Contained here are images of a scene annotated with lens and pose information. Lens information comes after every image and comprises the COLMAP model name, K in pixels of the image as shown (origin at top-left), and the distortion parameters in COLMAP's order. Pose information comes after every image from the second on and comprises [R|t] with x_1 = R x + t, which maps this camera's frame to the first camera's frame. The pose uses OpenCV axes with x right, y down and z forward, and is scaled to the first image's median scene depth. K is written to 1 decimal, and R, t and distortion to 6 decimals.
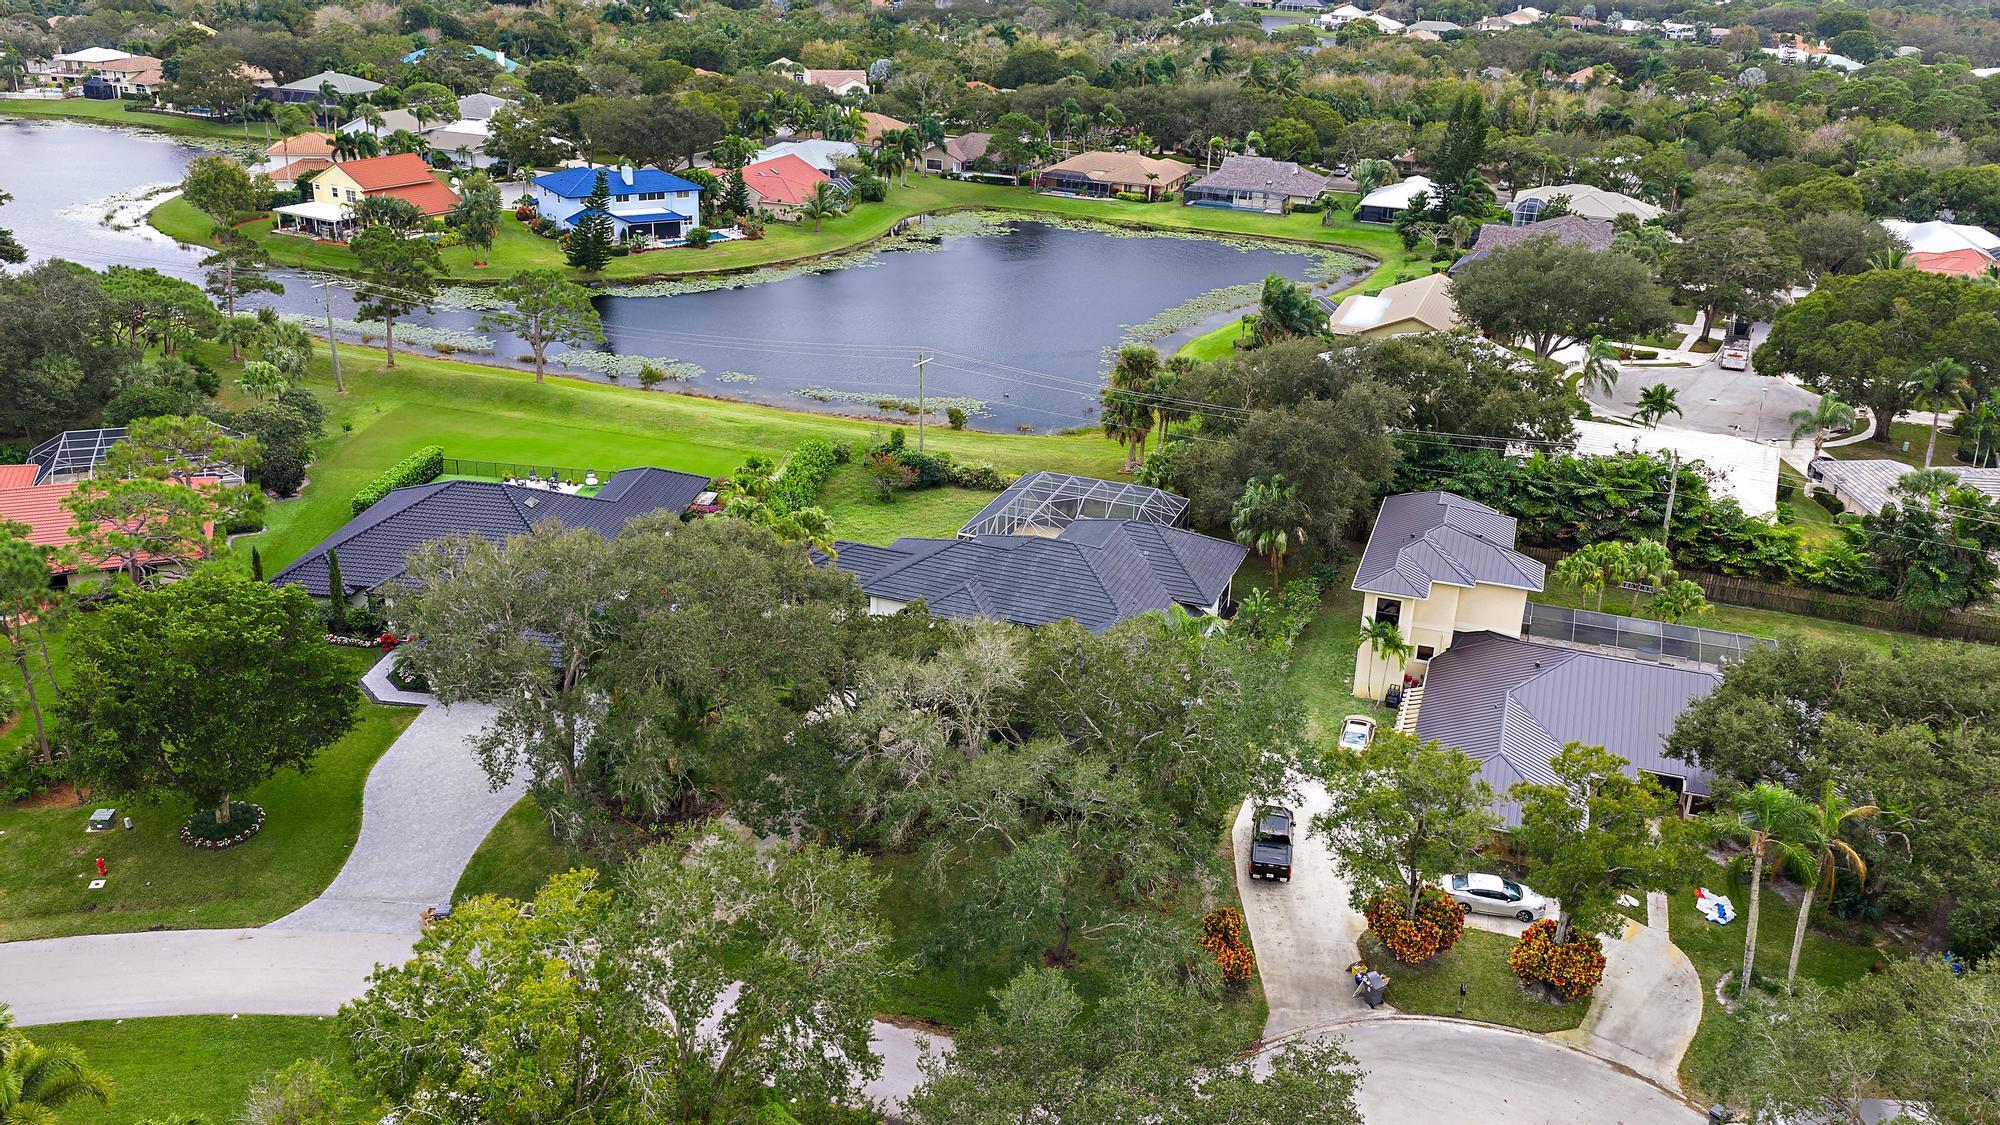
lens RADIAL K [[1464.0, 0, 1000.0], [0, 1464.0, 562.5], [0, 0, 1]] dist [0.029443, -0.041048]
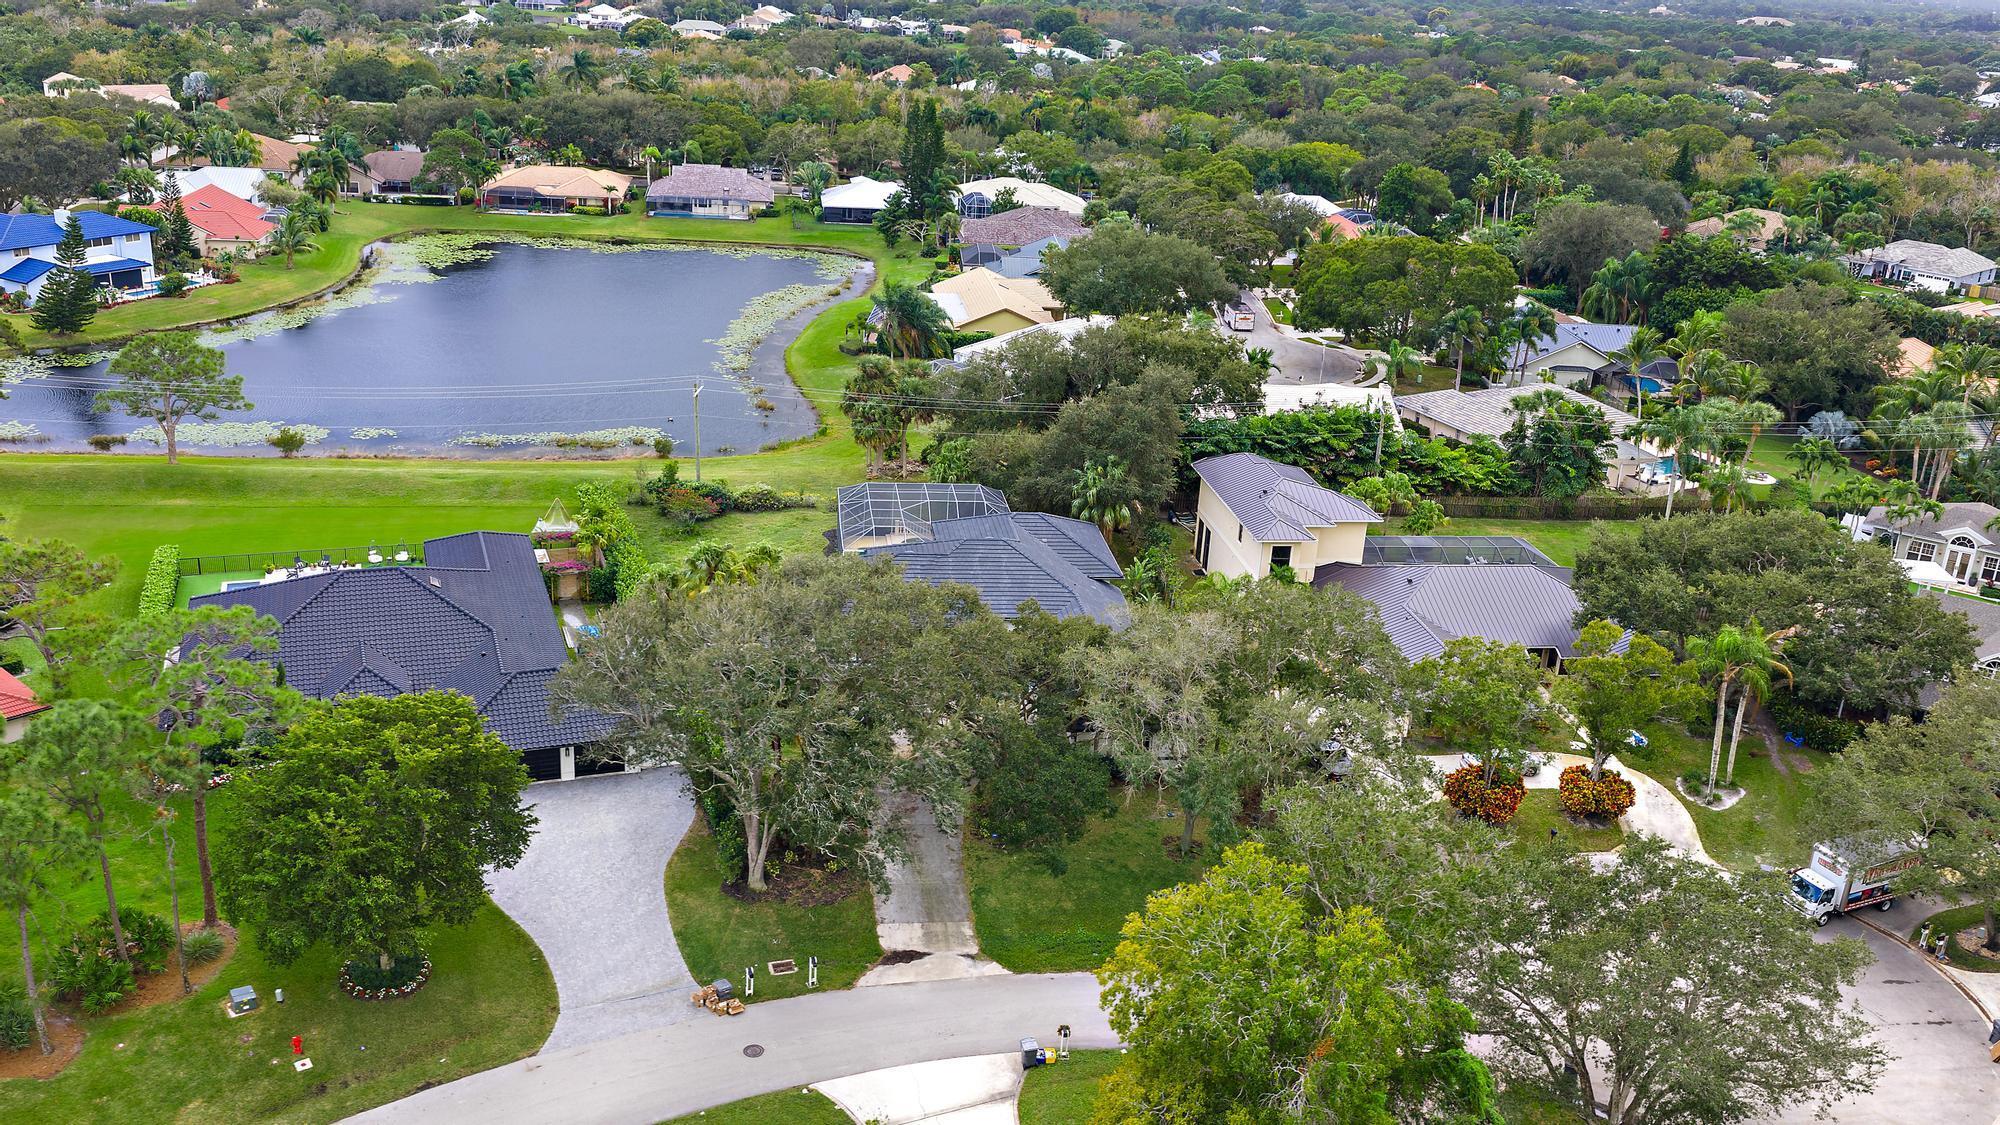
lens RADIAL K [[1464.0, 0, 1000.0], [0, 1464.0, 562.5], [0, 0, 1]] dist [0.029443, -0.041048]
pose [[0.909940, -0.149776, 0.386751, -0.115946], [0.150379, 0.988206, 0.028892, -0.008753], [-0.386517, 0.031869, 0.921731, 0.004726]]
